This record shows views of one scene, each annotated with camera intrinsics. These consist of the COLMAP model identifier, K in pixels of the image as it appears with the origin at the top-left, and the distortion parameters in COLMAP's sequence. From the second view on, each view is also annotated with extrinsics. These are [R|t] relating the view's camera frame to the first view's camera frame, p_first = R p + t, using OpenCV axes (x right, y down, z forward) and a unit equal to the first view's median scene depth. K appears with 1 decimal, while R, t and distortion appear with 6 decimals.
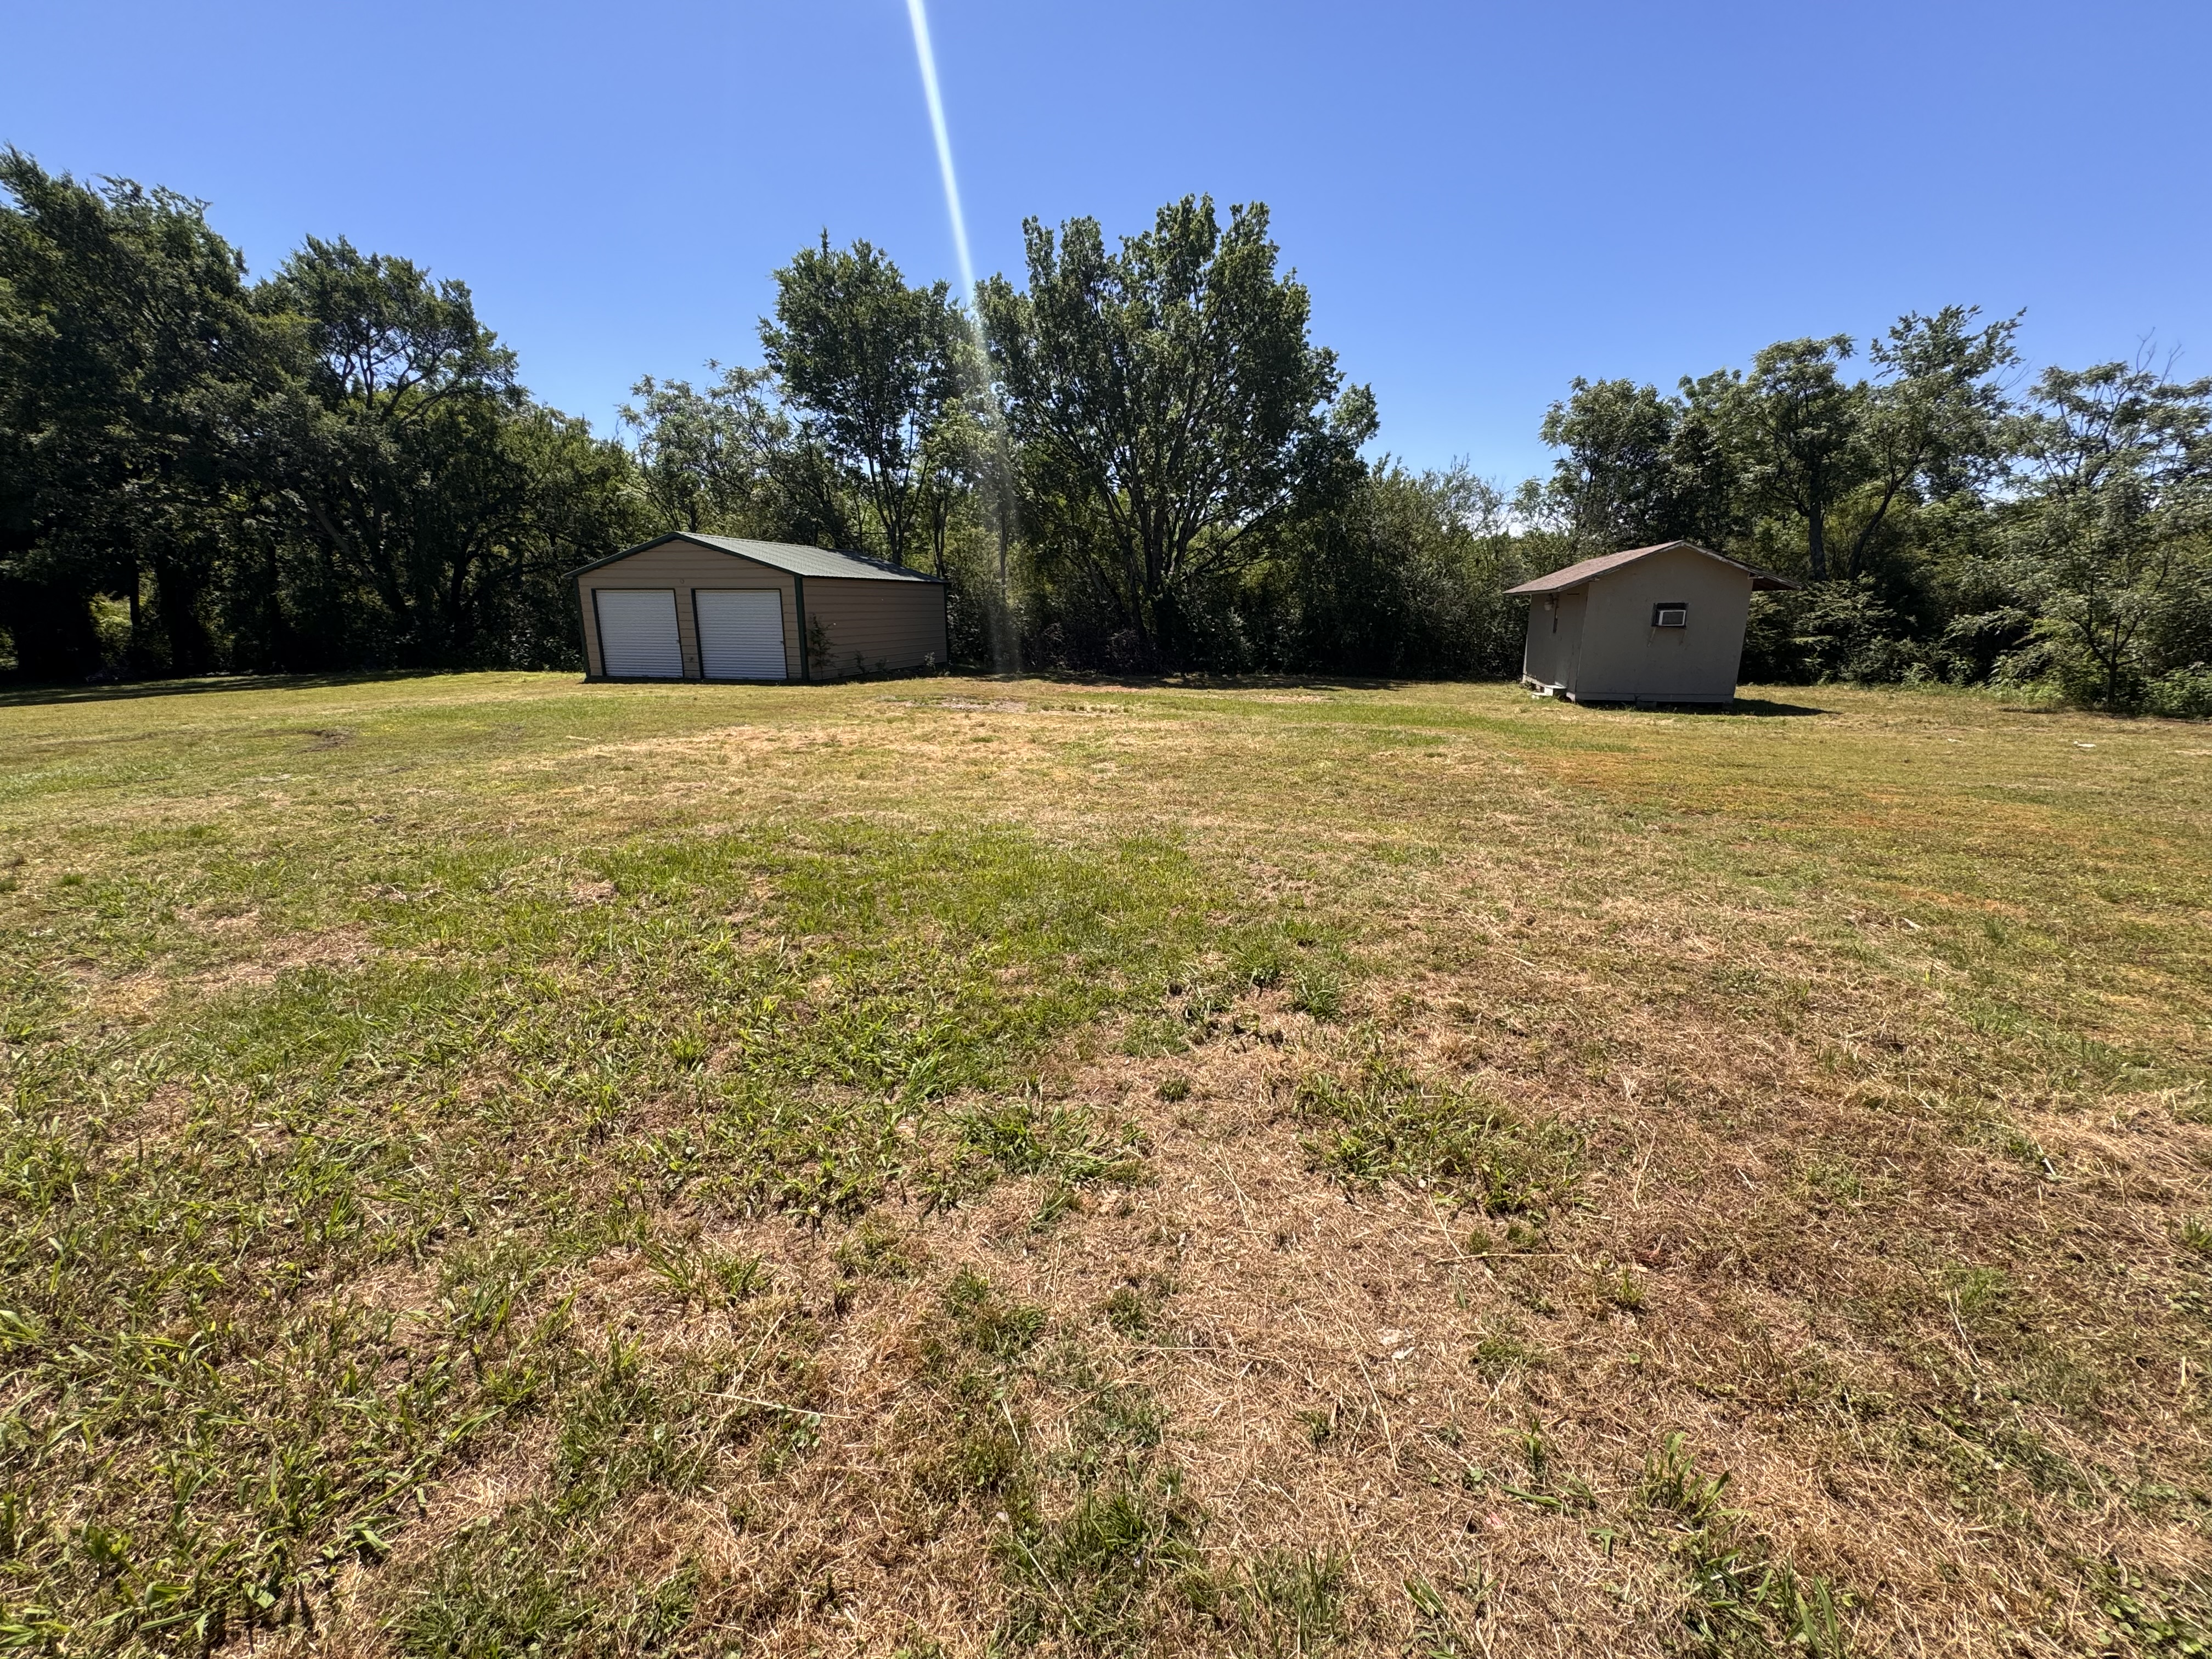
lens RADIAL K [[888.0, 0, 1117.5], [0, 888.0, 830.0], [0, 0, 1]] dist [0.001691, 0.000205]
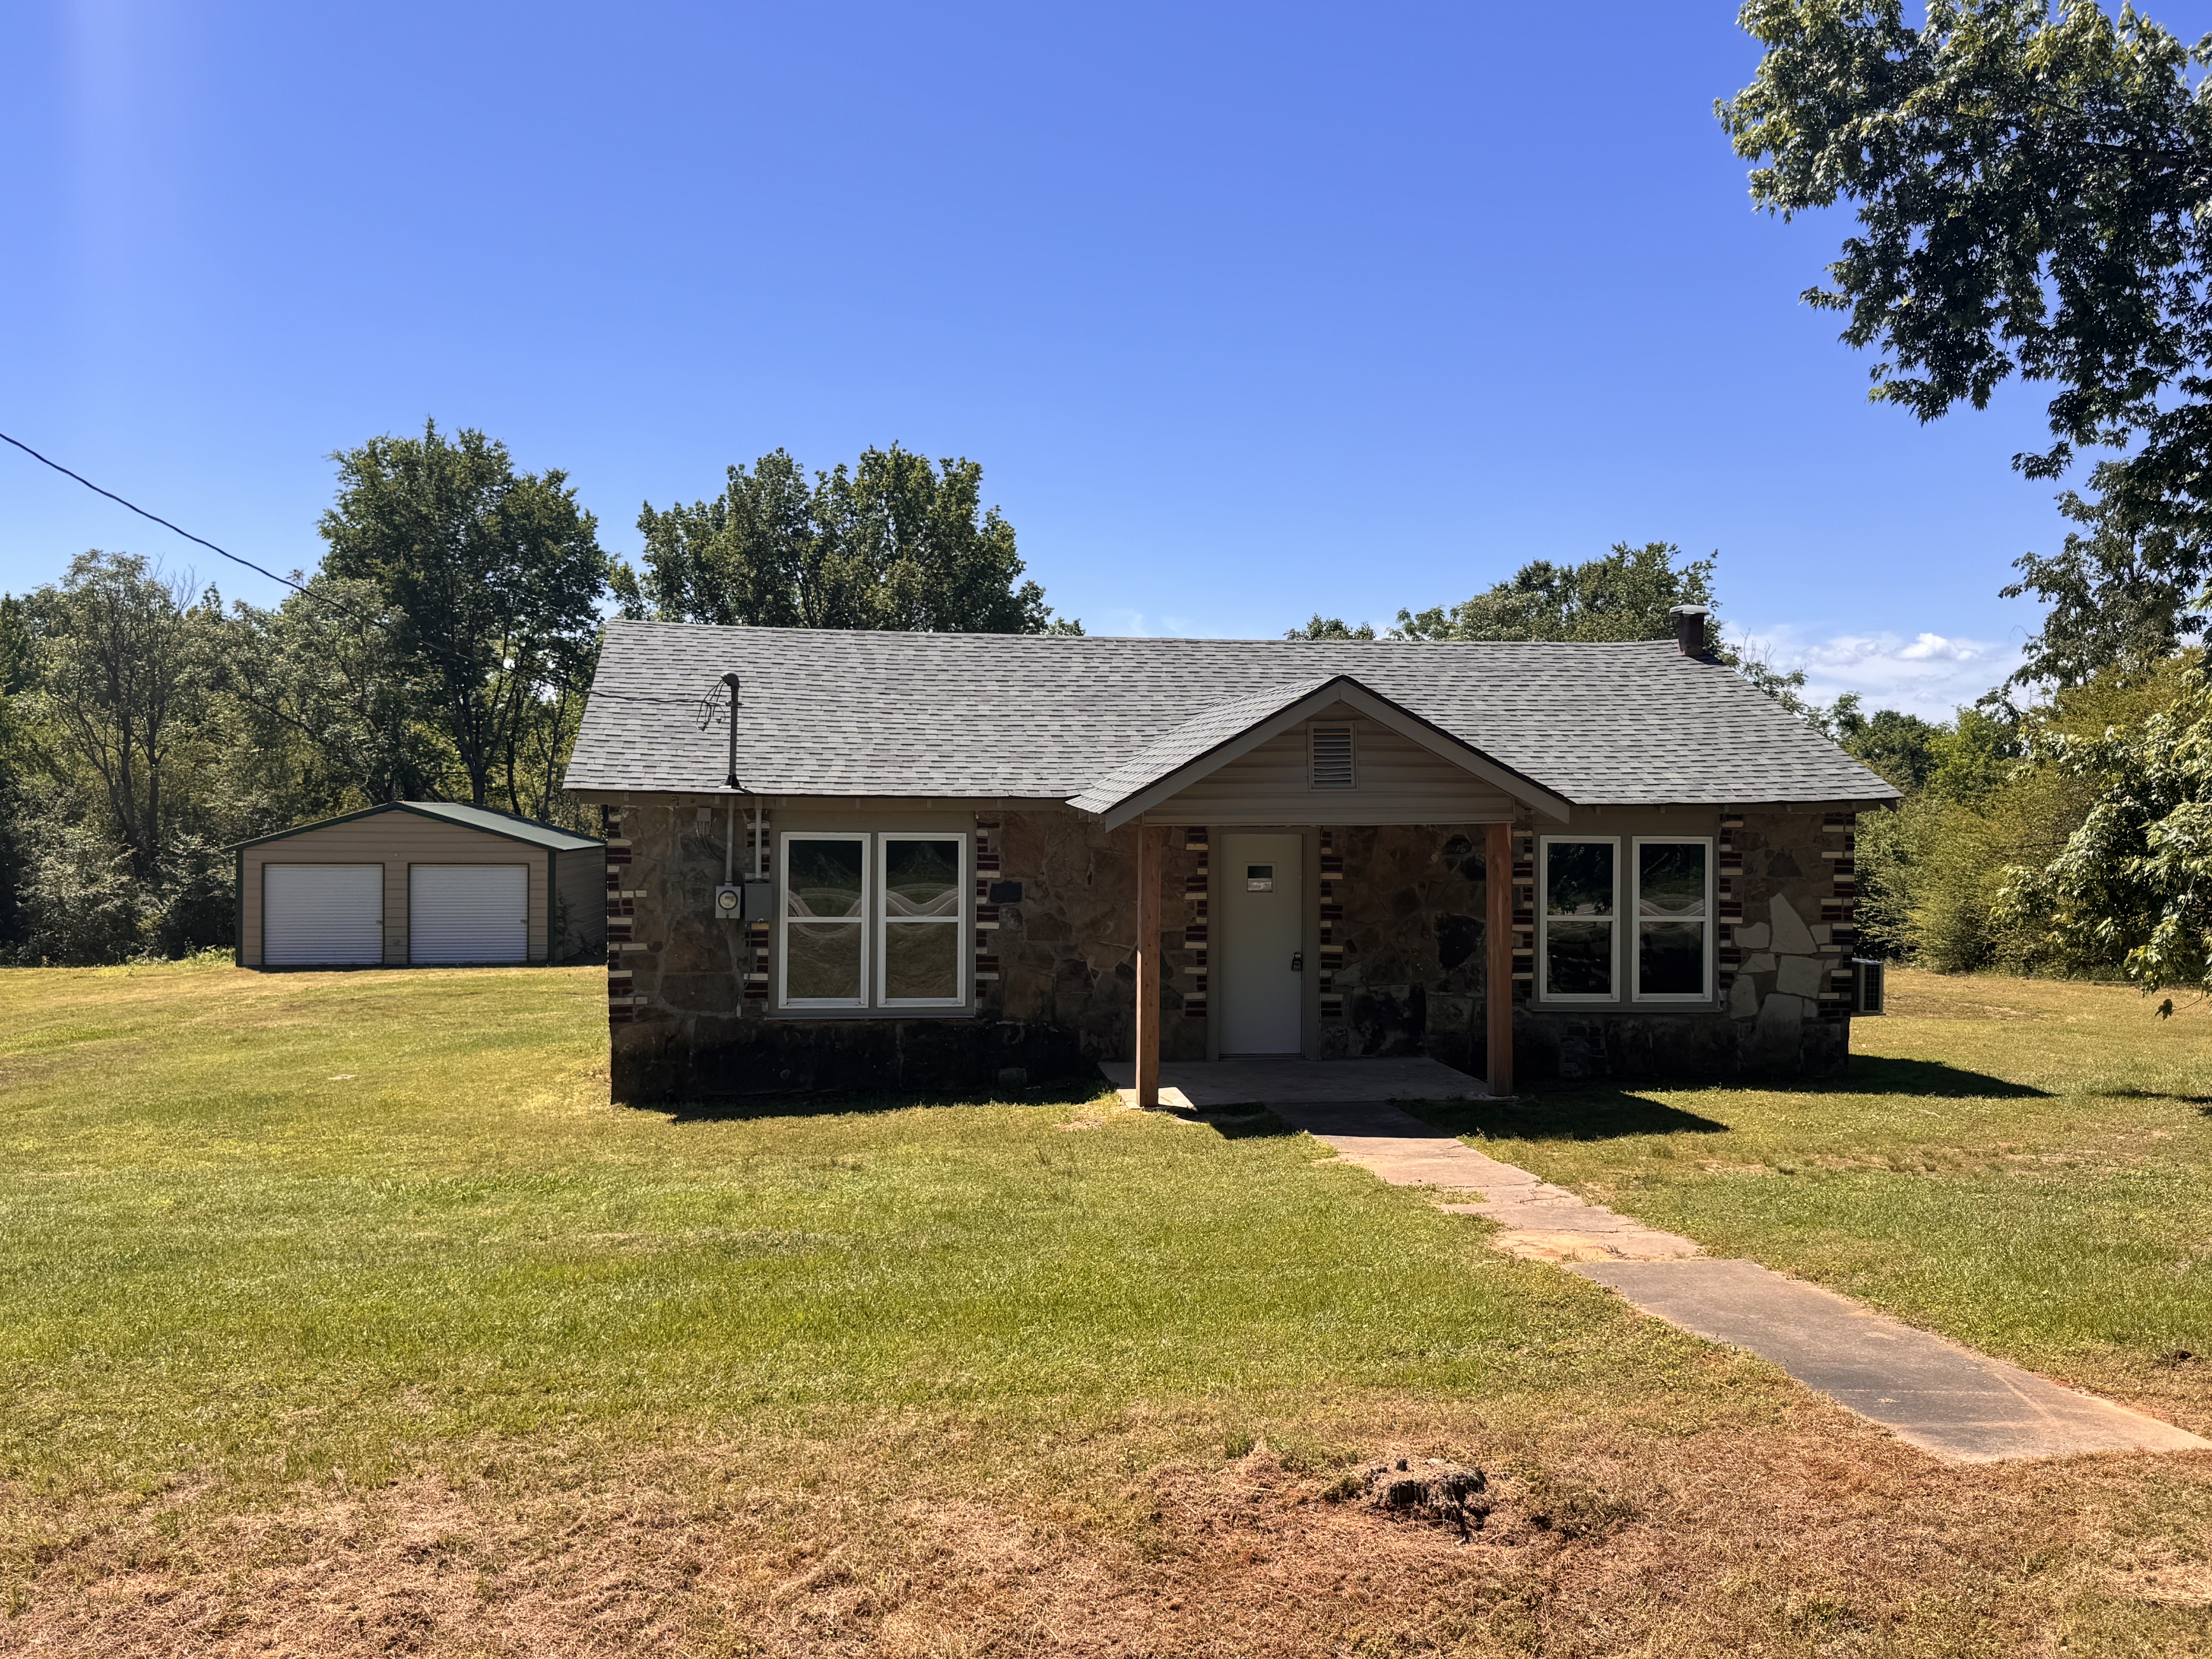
lens RADIAL K [[2085.5, 0, 1110.1], [0, 2085.5, 819.5], [0, 0, 1]] dist [0.163463, -0.335168]
pose [[0.940237, 0.000065, 0.340521, -0.448338], [0.081615, 0.970809, -0.225540, 0.184361], [-0.330596, 0.239853, 0.912785, -0.976469]]
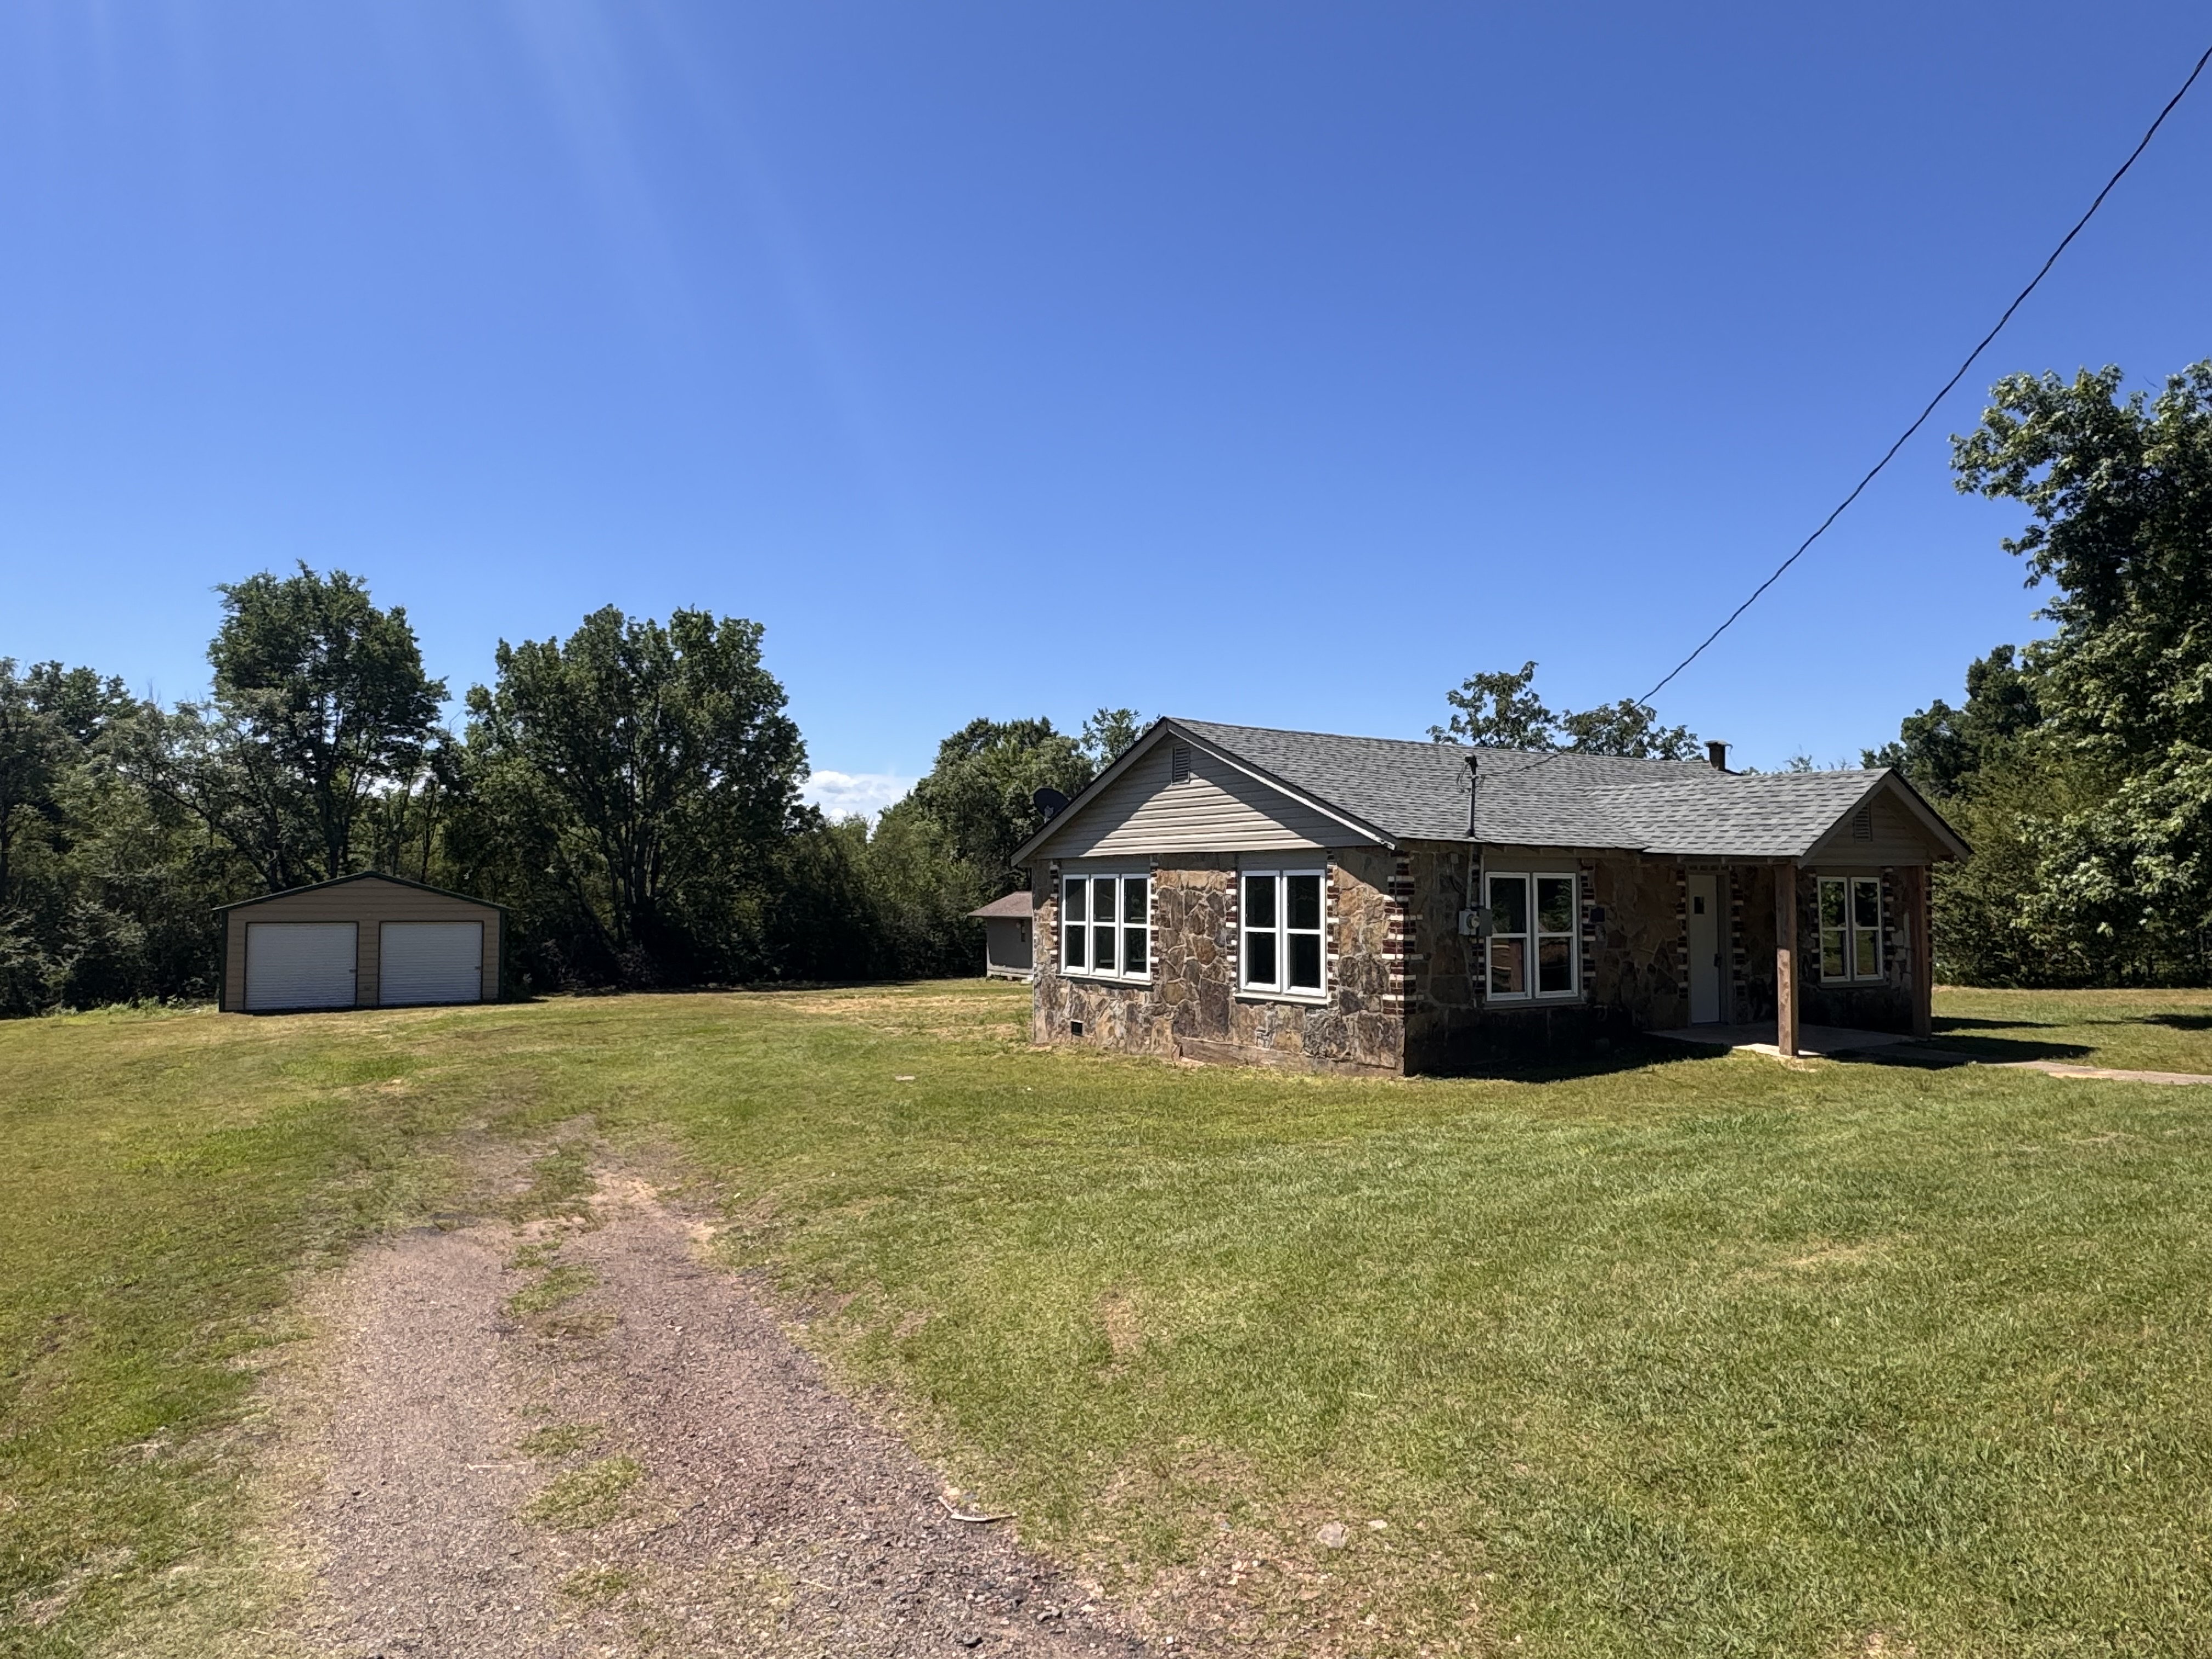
lens RADIAL K [[1431.4, 0, 1108.2], [0, 1431.4, 828.5], [0, 0, 1]] dist [0.000071, -0.000381]
pose [[0.725322, 0.028366, 0.687825, -0.852509], [0.169707, 0.960947, -0.218589, 0.122713], [-0.667163, 0.275276, 0.692182, -0.674519]]
